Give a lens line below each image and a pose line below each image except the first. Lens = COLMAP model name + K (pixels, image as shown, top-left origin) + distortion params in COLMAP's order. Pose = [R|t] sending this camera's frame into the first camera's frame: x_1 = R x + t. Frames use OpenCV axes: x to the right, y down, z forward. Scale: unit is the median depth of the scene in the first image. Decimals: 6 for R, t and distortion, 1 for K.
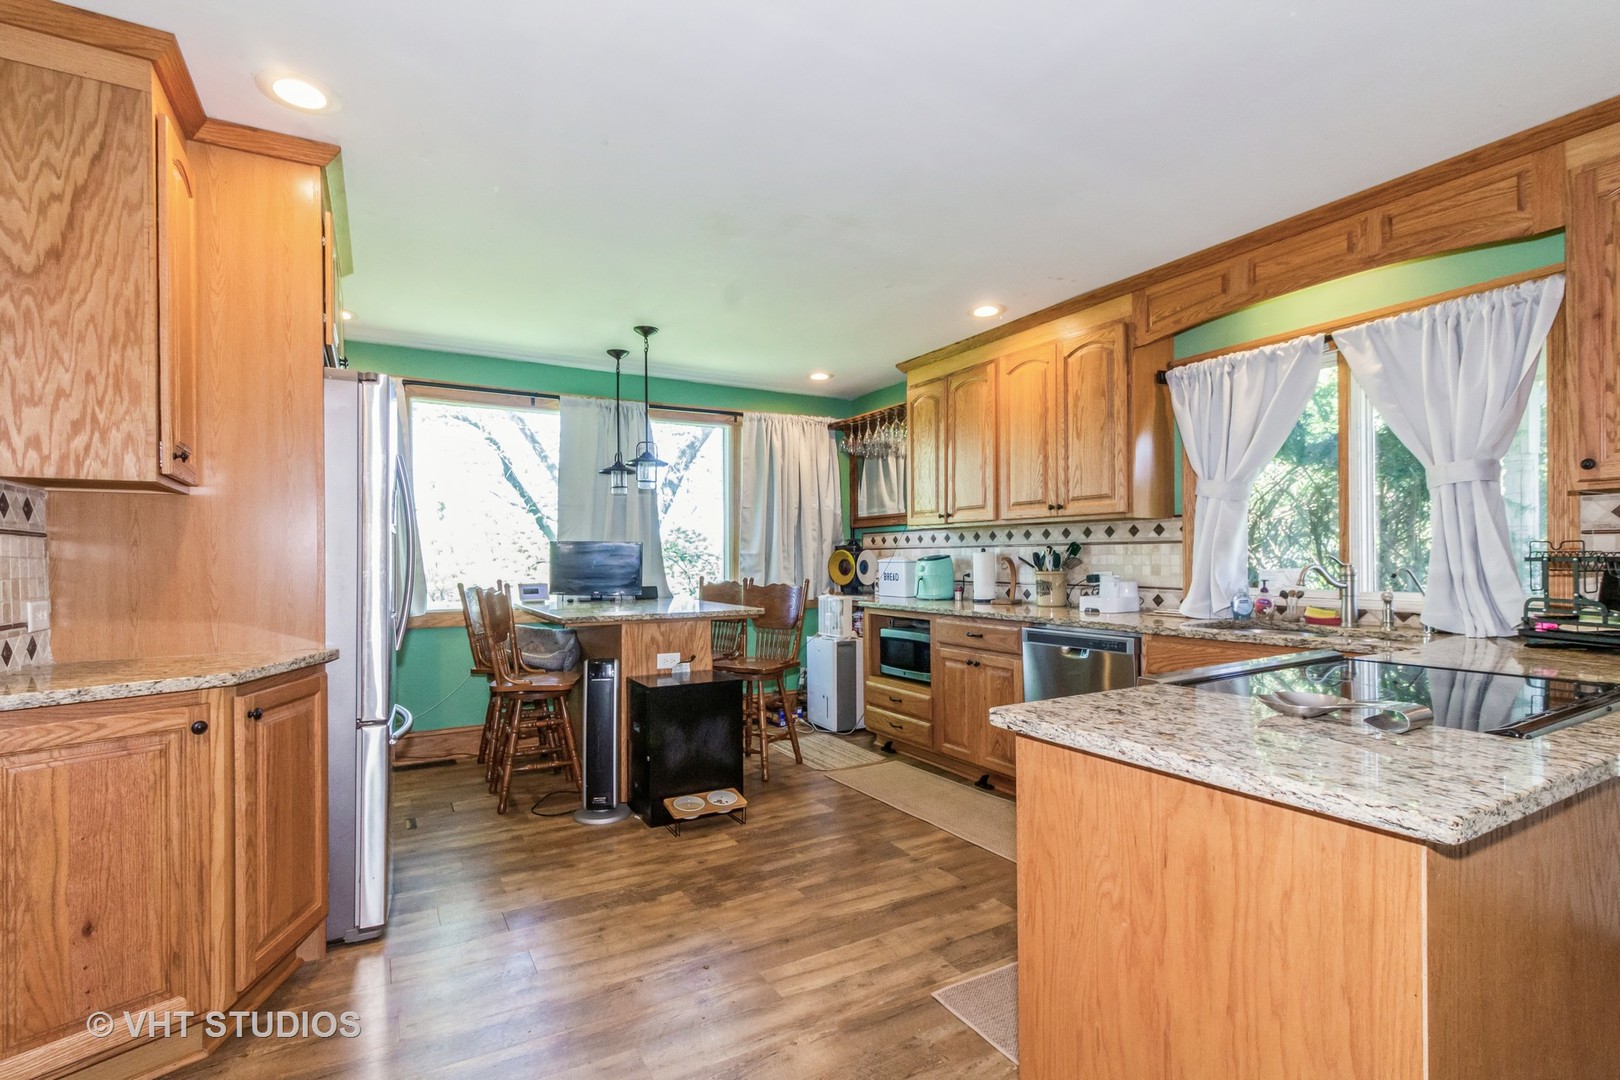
lens RADIAL K [[778.5, 0, 810.7], [0, 778.5, 554.3], [0, 0, 1]] dist [0.002968, 0.000963]
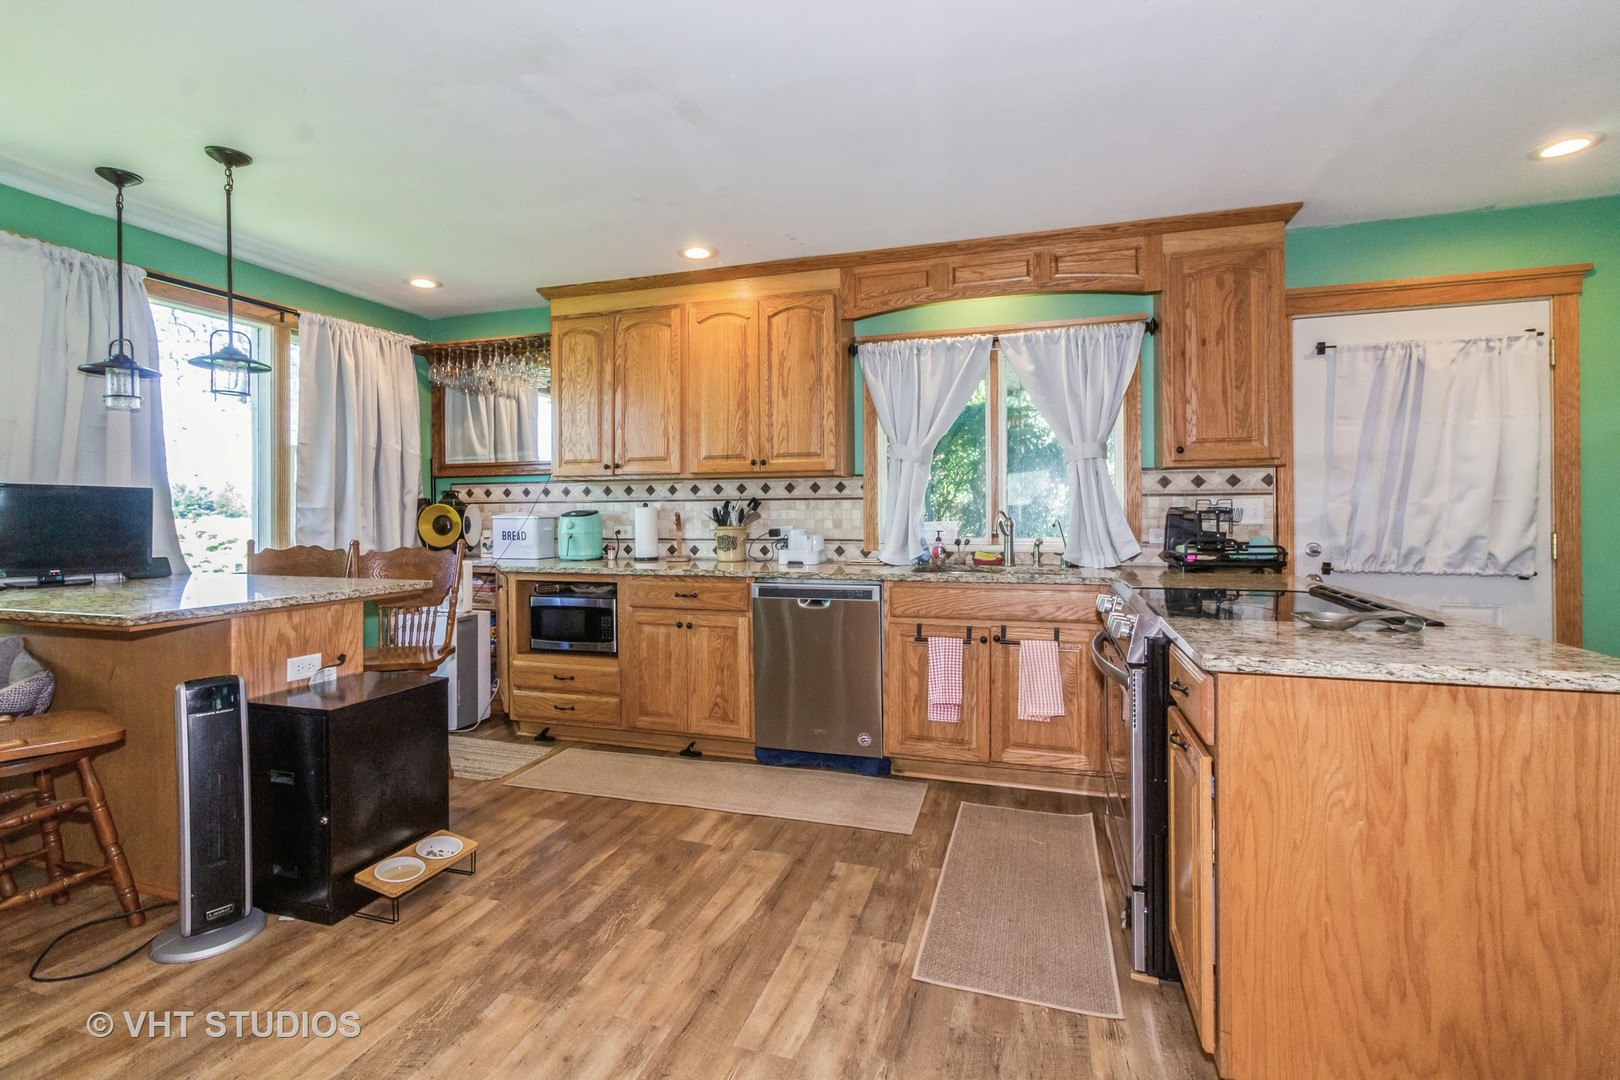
lens RADIAL K [[761.6, 0, 807.6], [0, 761.6, 509.7], [0, 0, 1]] dist [0.002440, 0.000430]
pose [[0.732412, 0.003951, 0.680850, -0.319266], [-0.001556, 0.999990, -0.004128, 0.004796], [-0.680860, 0.001964, 0.732411, 0.237657]]
